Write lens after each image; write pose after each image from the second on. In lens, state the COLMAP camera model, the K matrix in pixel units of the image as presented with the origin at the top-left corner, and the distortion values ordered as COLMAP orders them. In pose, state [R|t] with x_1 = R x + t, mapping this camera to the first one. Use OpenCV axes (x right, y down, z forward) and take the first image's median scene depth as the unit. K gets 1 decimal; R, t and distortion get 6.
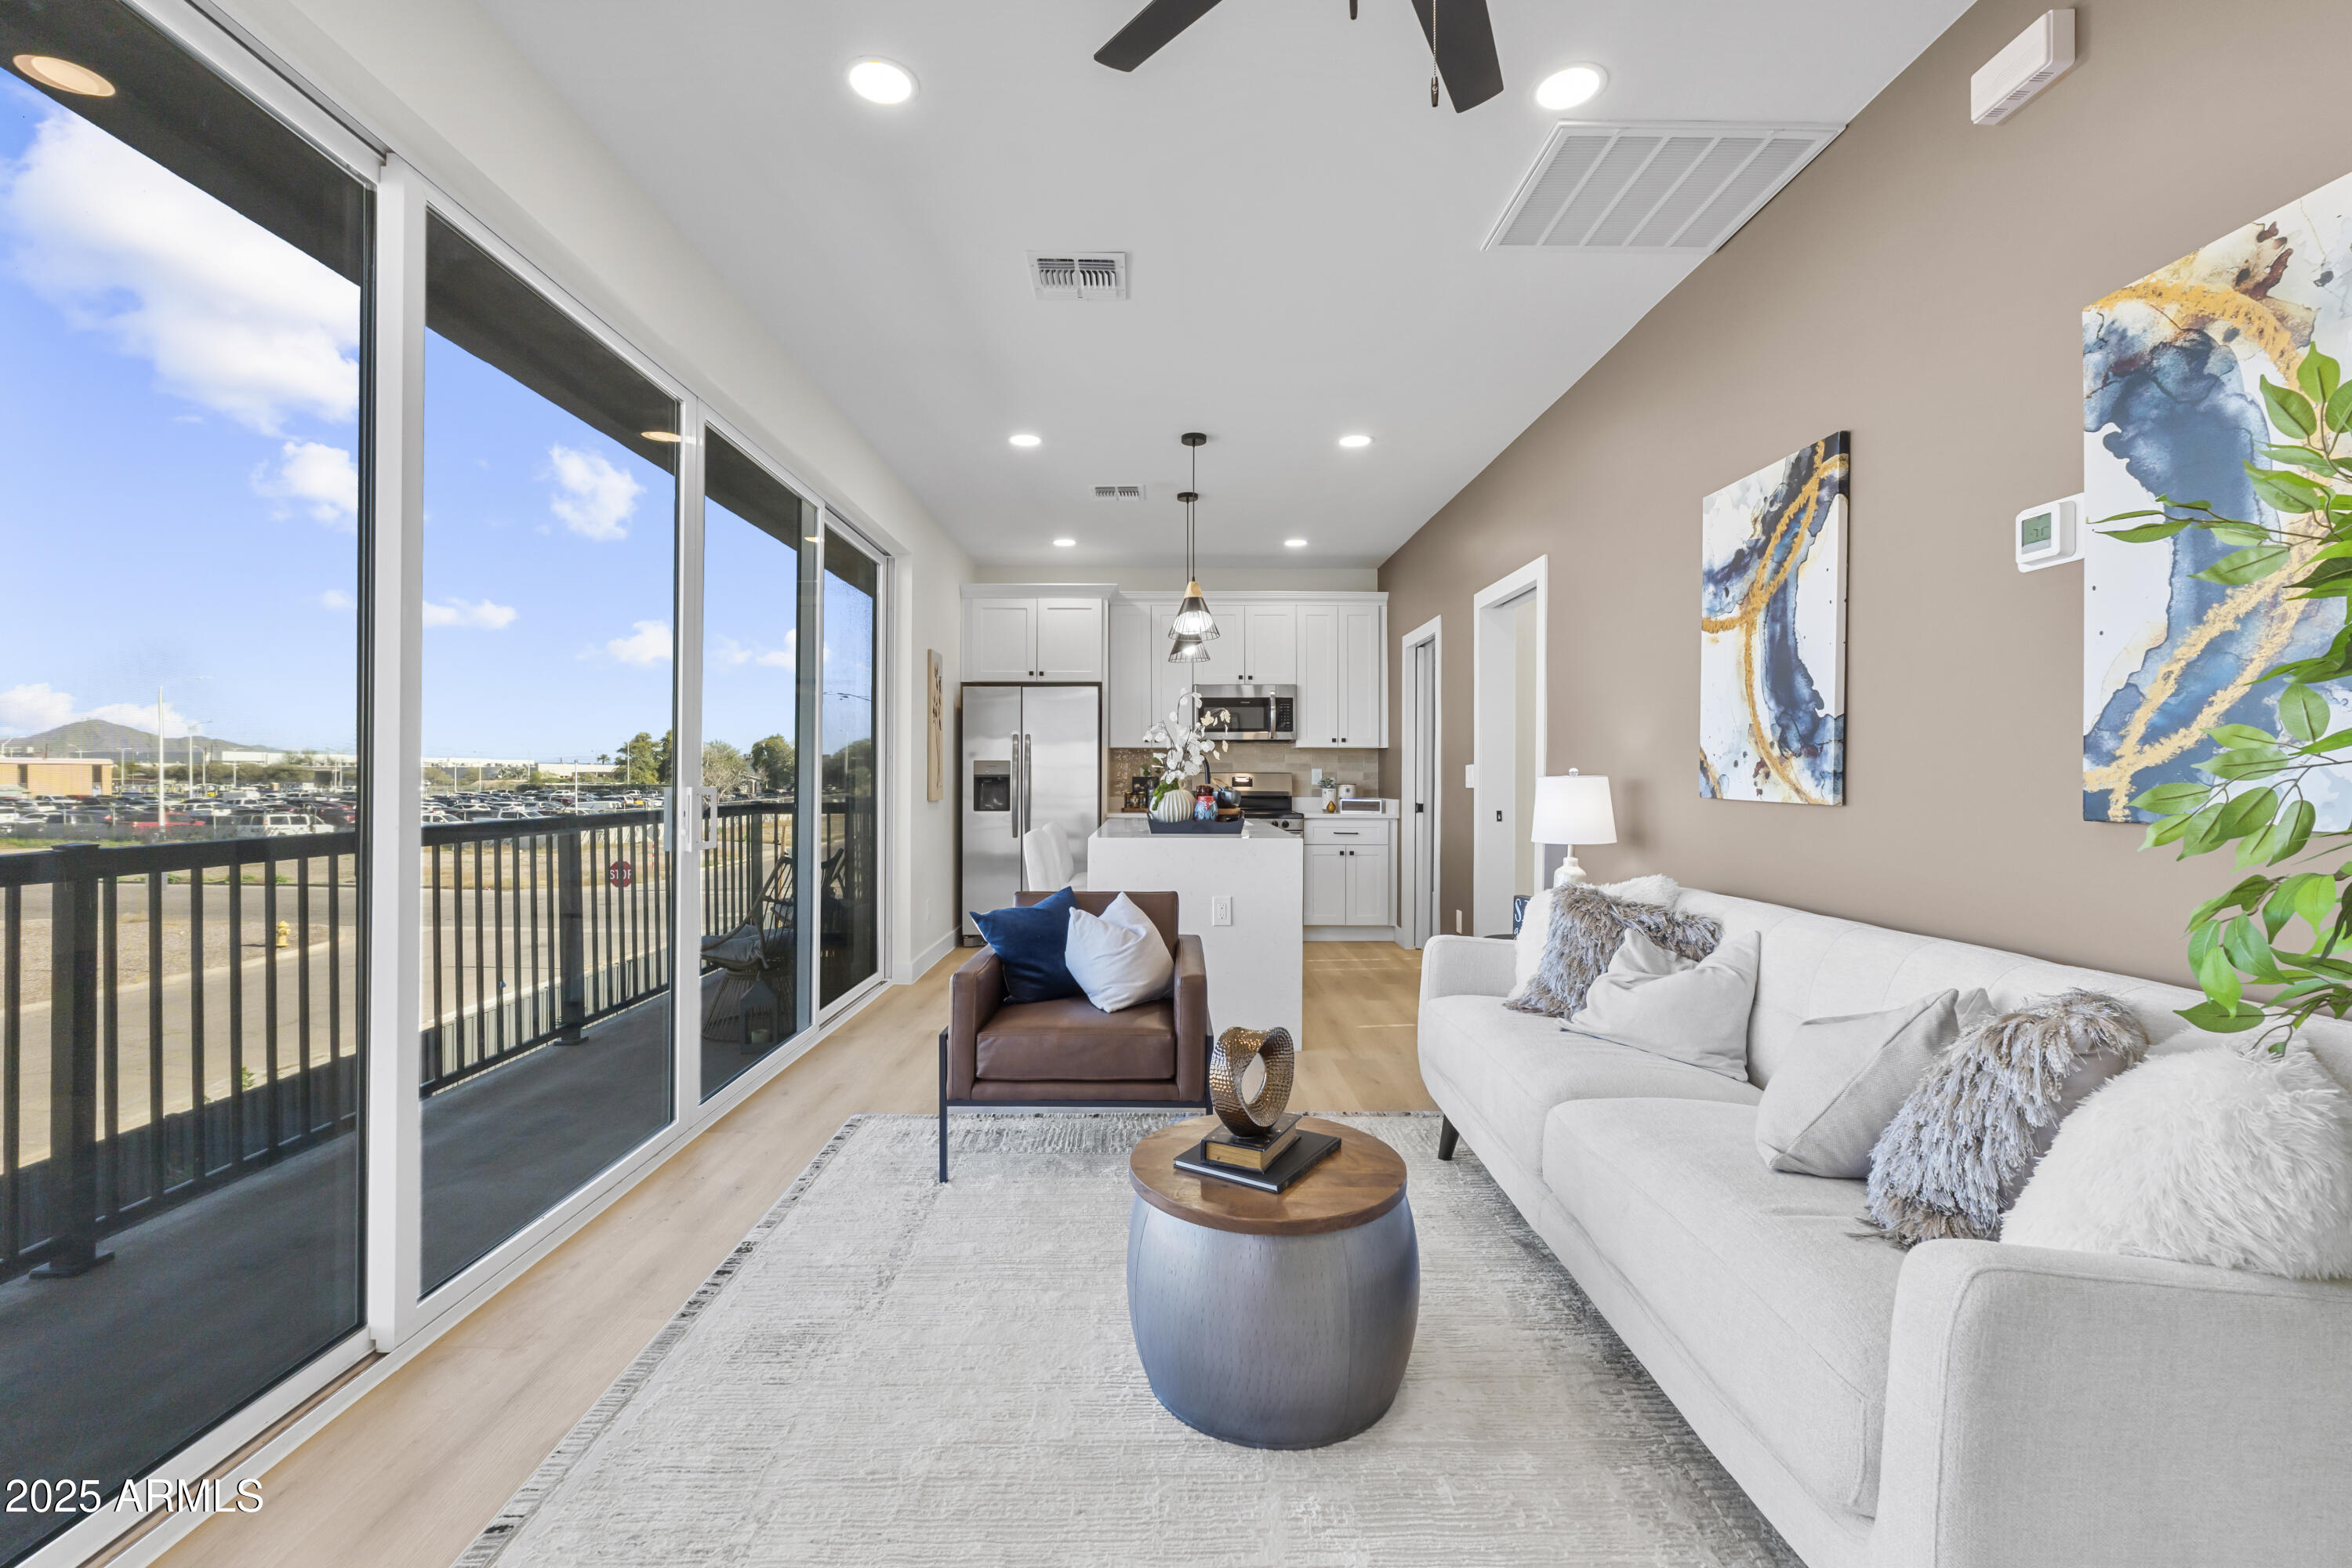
lens RADIAL K [[992.7, 0, 1174.9], [0, 992.7, 779.2], [0, 0, 1]] dist [-0.006876, 0.000544]
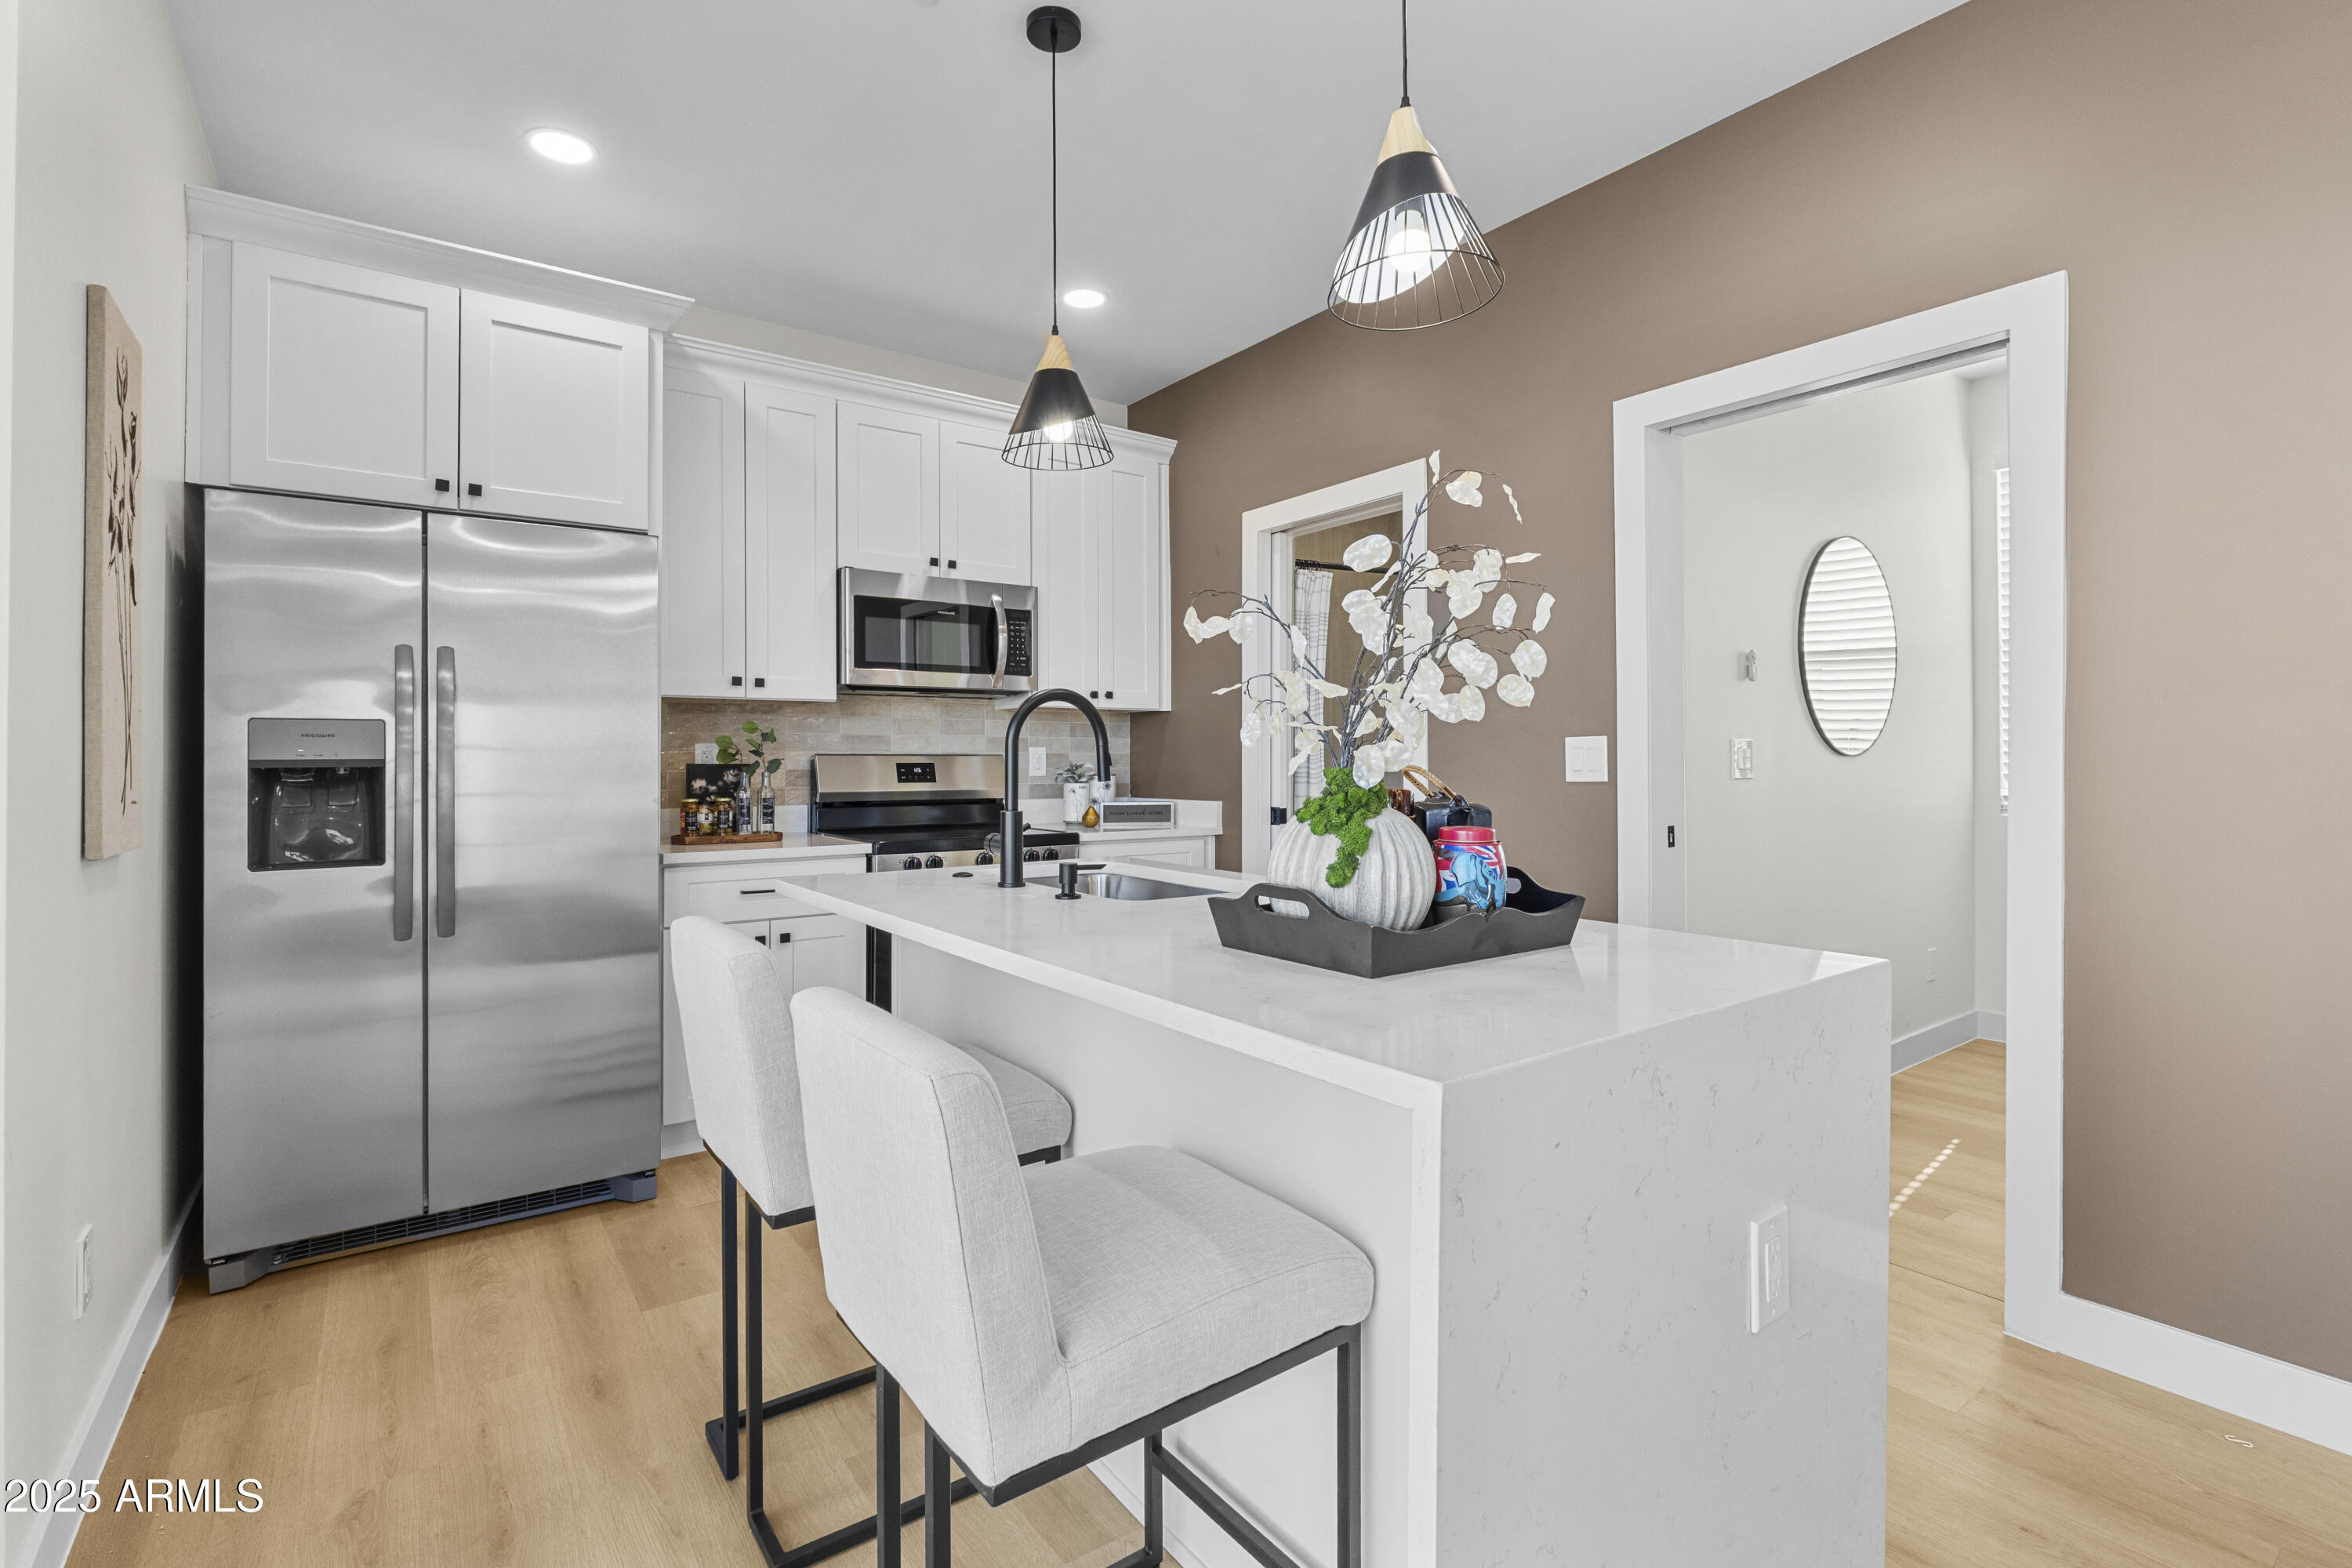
lens RADIAL K [[1061.6, 0, 1165.8], [0, 1061.6, 753.8], [0, 0, 1]] dist [-0.007056, -0.000455]
pose [[0.817739, -0.000885, 0.575589, -0.350431], [0.006271, 0.999953, -0.007373, -0.005372], [-0.575555, 0.009639, 0.817706, 1.216878]]
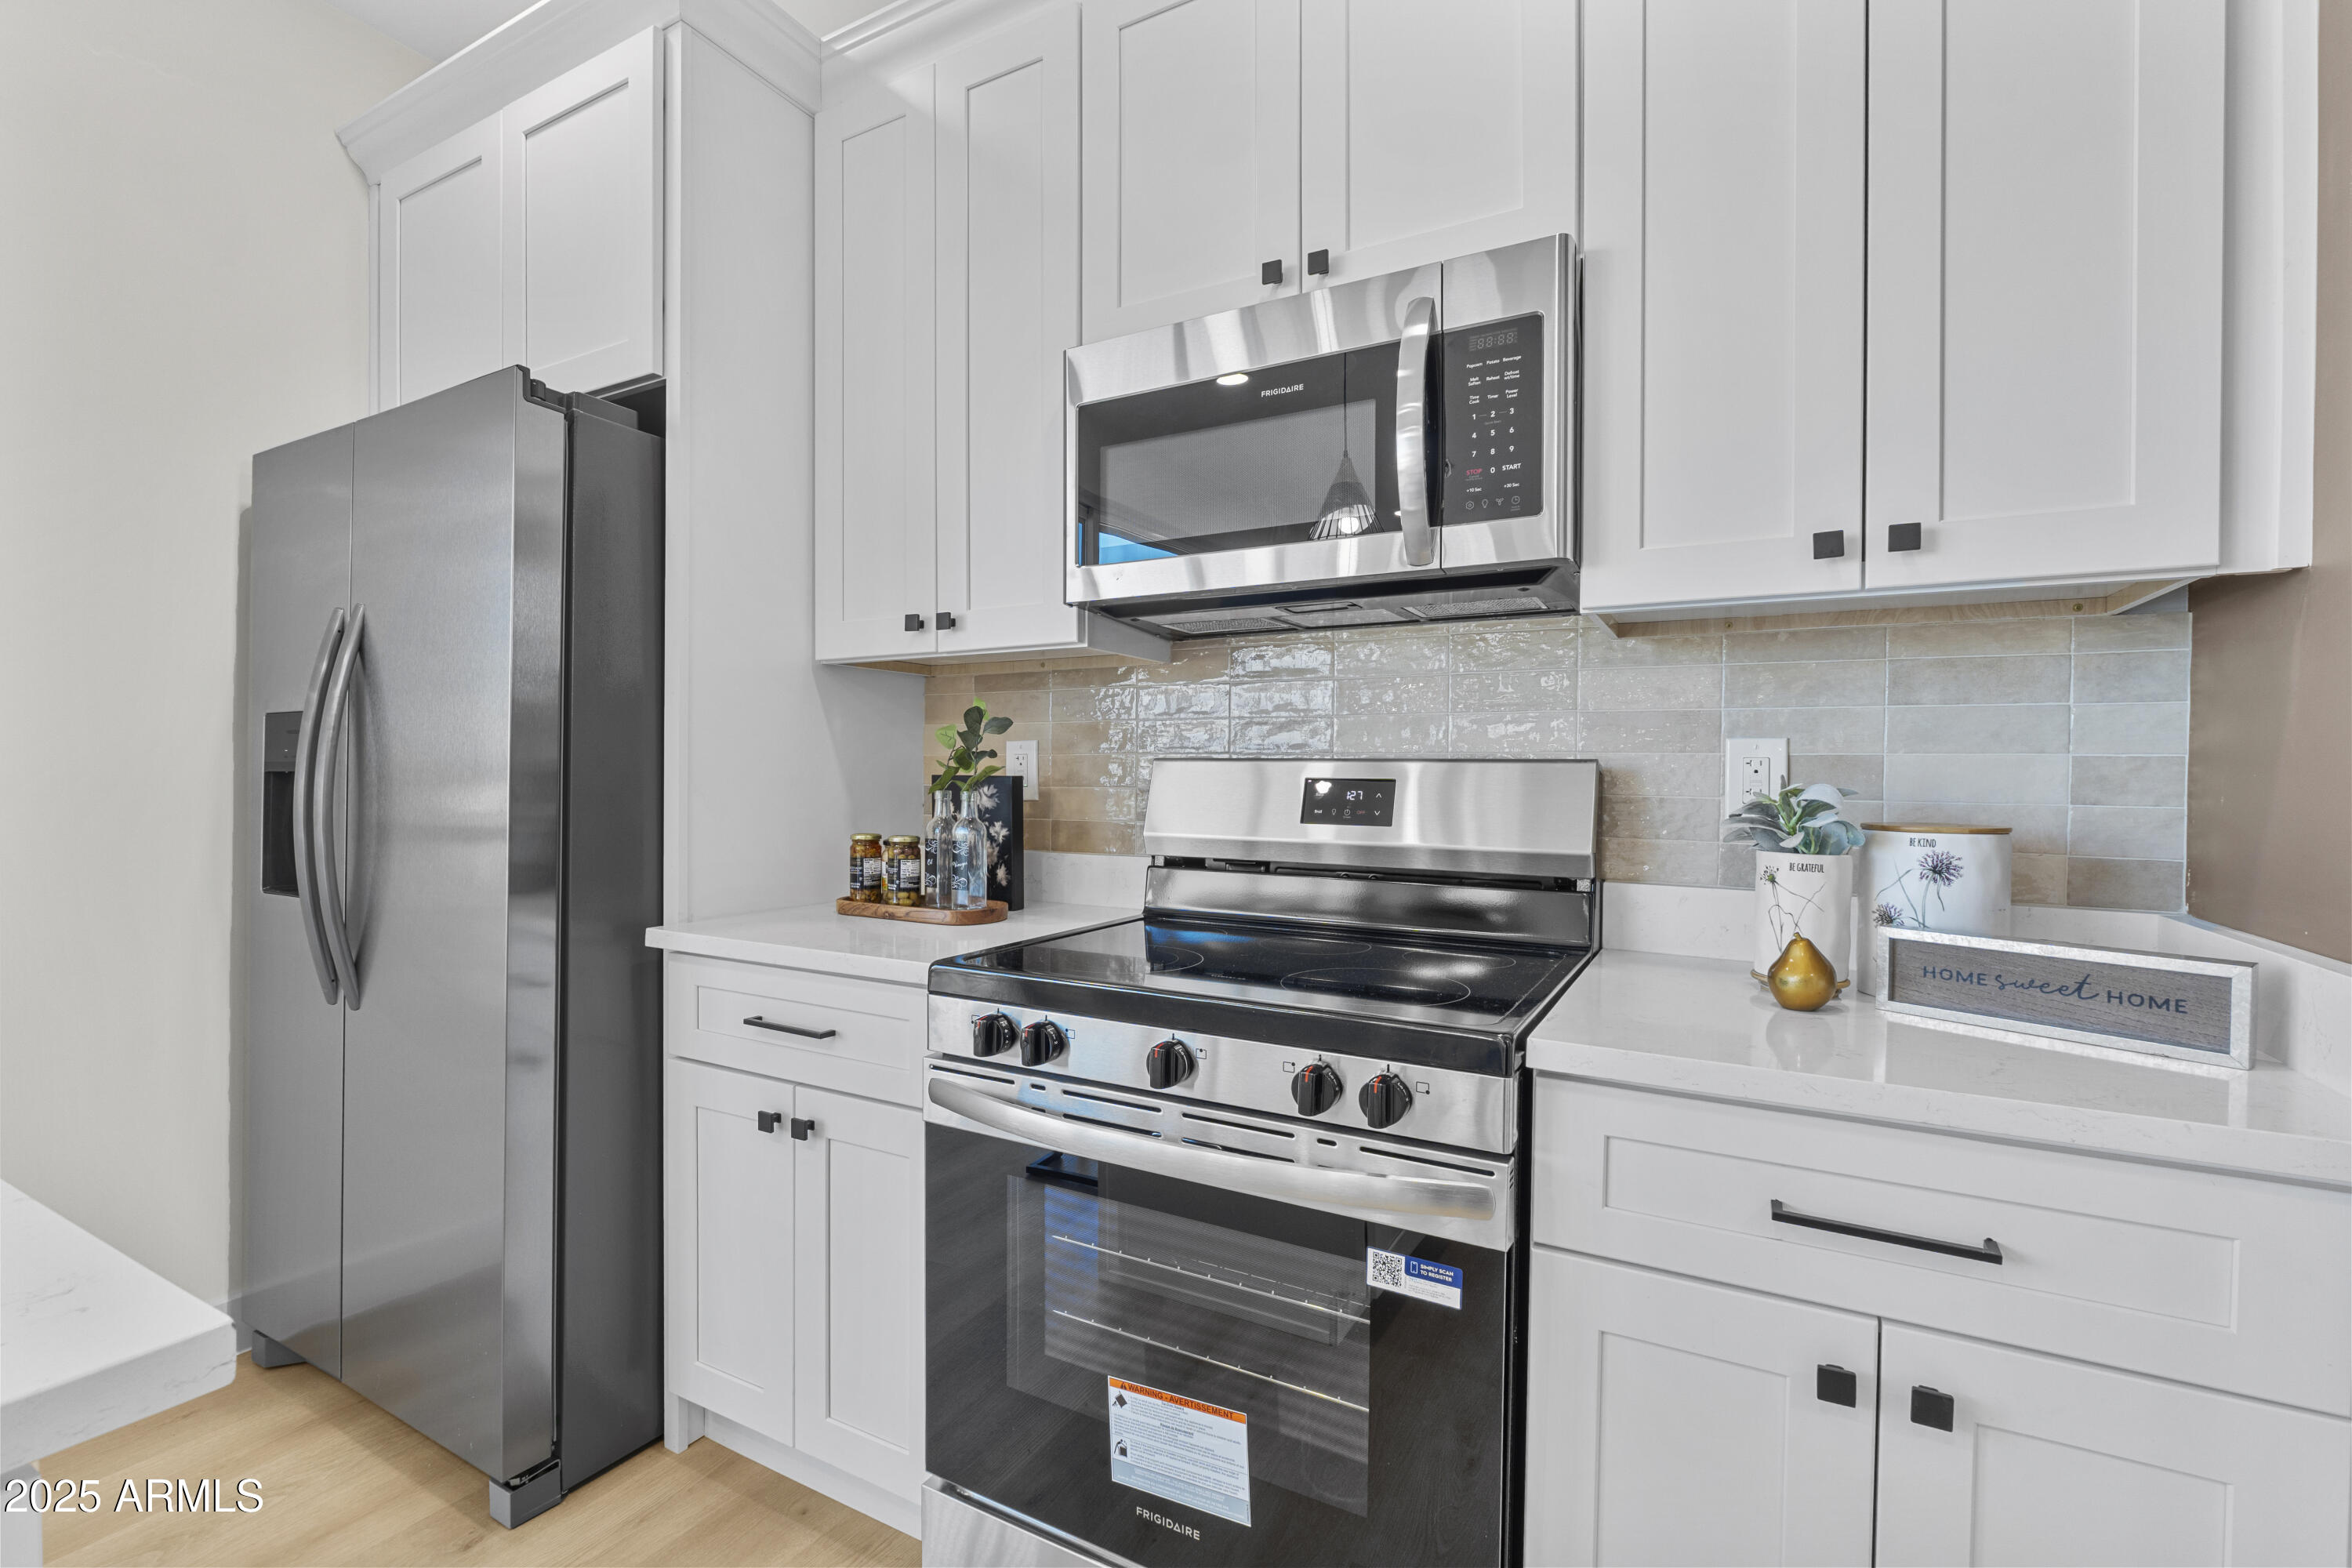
lens RADIAL K [[1061.6, 0, 1158.5], [0, 1061.6, 791.5], [0, 0, 1]] dist [-0.007056, -0.000455]
pose [[0.863669, 0.012970, -0.503892, 0.373659], [-0.007144, 0.999883, 0.013492, -0.005578], [0.504008, -0.008052, 0.863661, 1.957417]]
